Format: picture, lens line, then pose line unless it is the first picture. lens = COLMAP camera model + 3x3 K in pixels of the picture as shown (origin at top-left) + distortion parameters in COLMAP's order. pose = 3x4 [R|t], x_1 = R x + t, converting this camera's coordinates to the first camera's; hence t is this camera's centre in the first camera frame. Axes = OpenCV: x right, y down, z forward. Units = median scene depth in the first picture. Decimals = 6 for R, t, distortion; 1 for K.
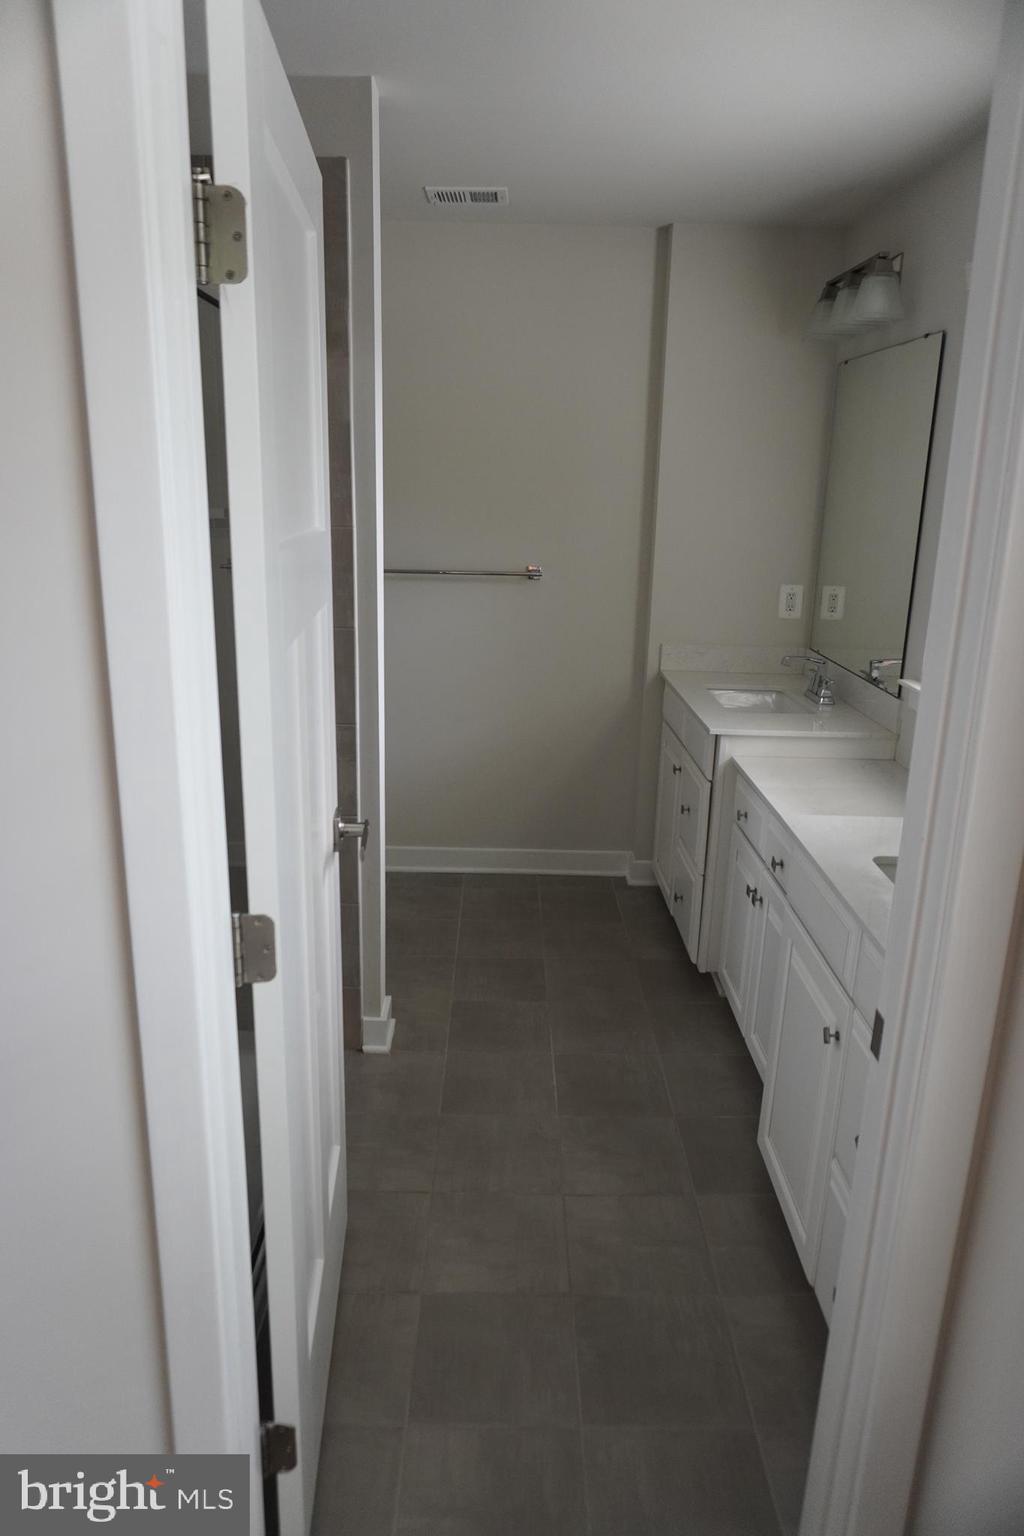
lens RADIAL K [[1030.3, 0, 507.9], [0, 1030.3, 766.9], [0, 0, 1]] dist [-0.032870, 0.001464]
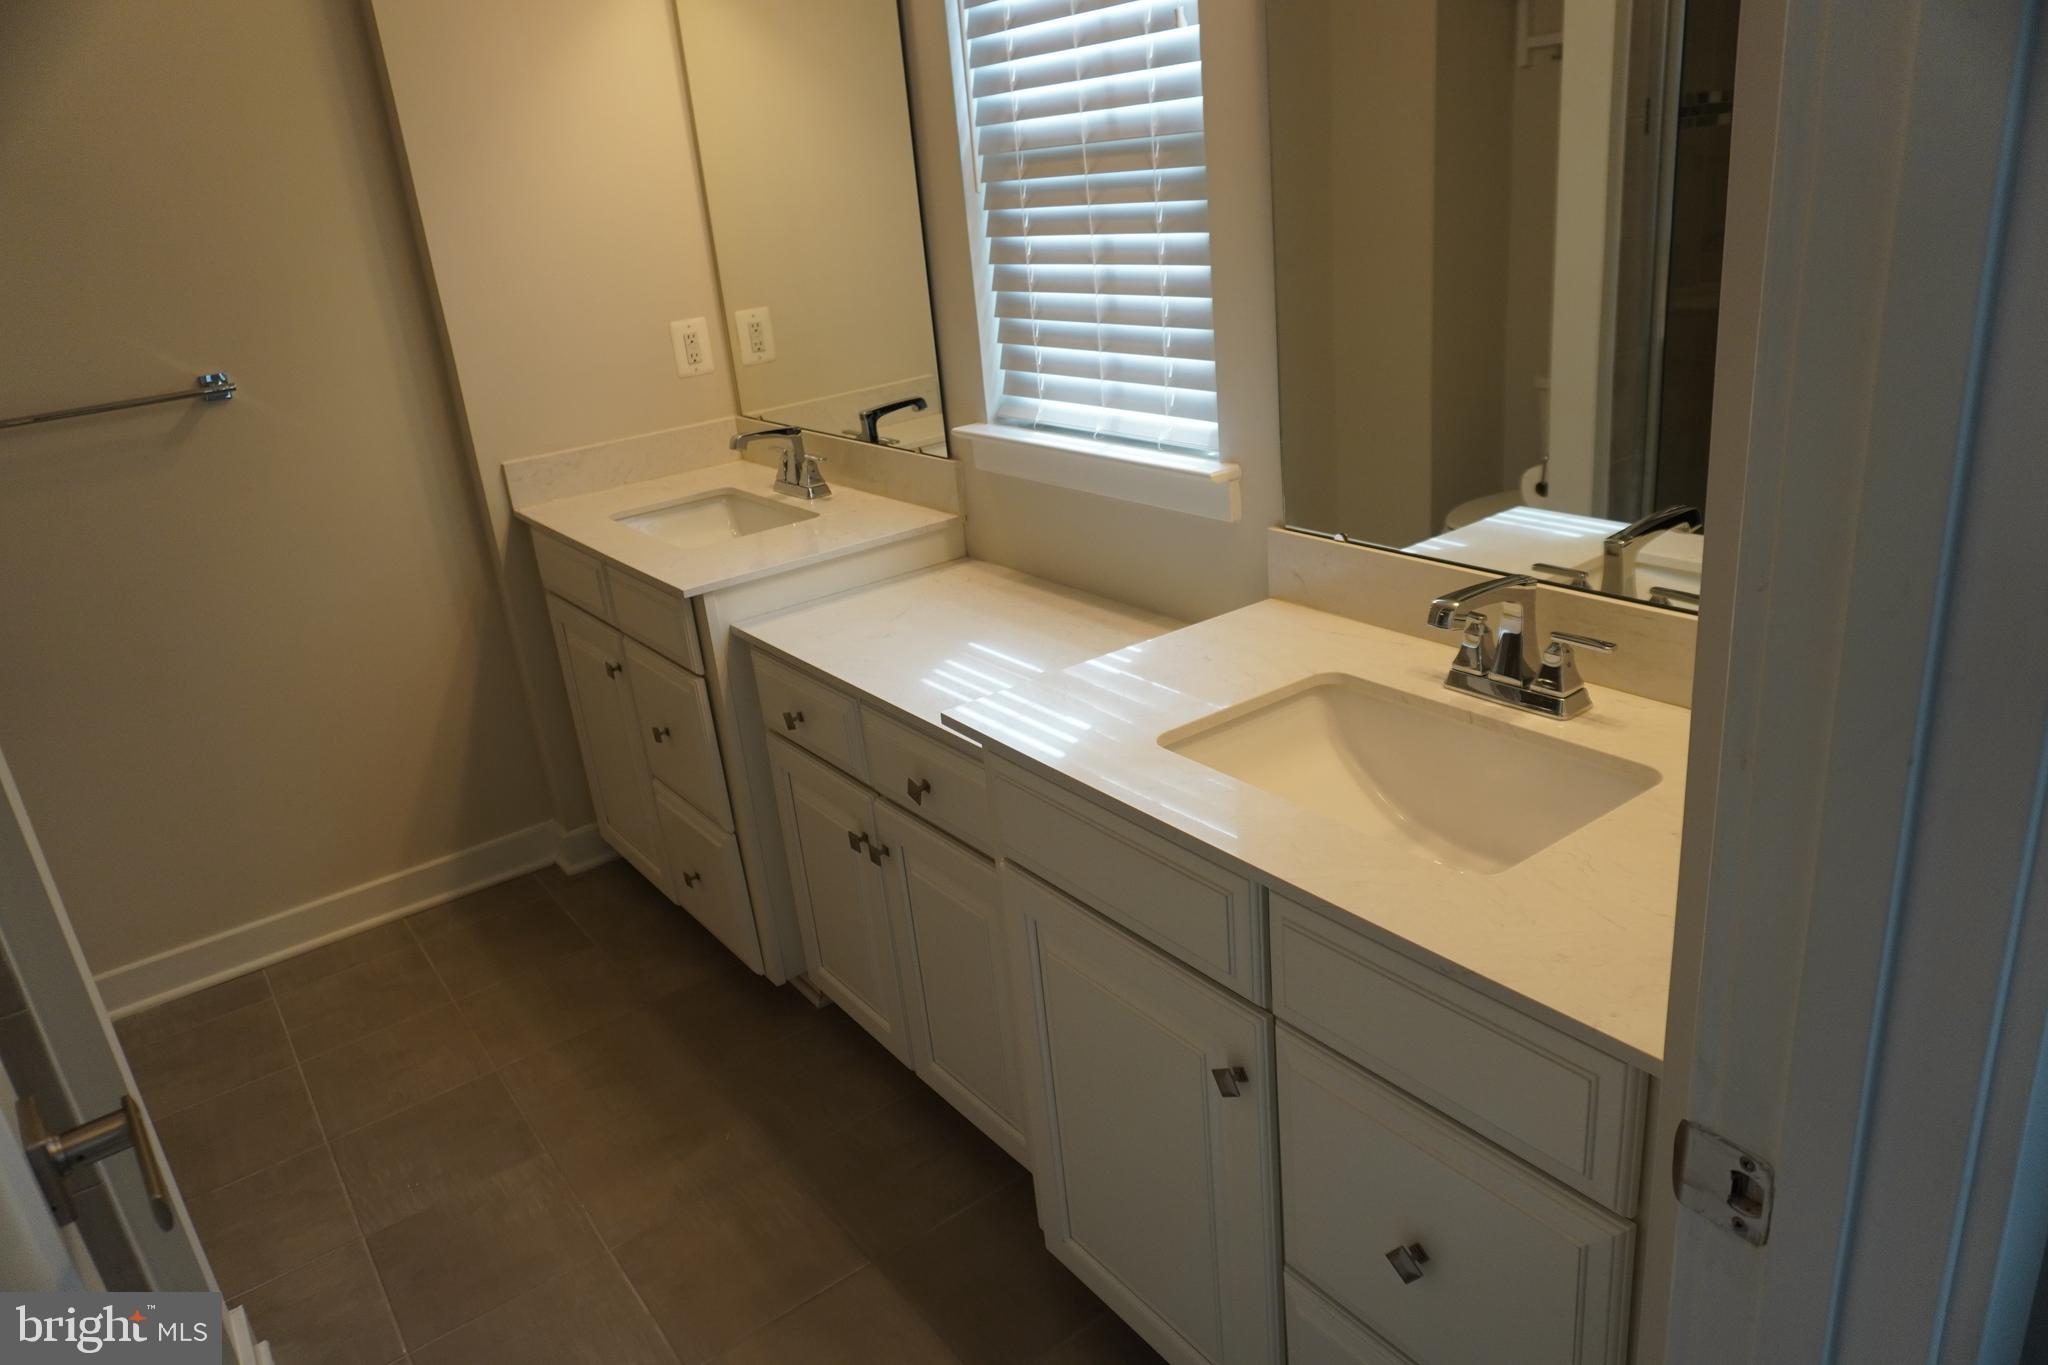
lens RADIAL K [[1373.8, 0, 1031.7], [0, 1373.8, 687.1], [0, 0, 1]] dist [-0.032870, 0.001464]
pose [[0.802449, -0.311186, 0.509155, -0.041728], [0.271317, 0.950227, 0.153154, -0.042285], [-0.531472, 0.015244, 0.846939, 0.226559]]
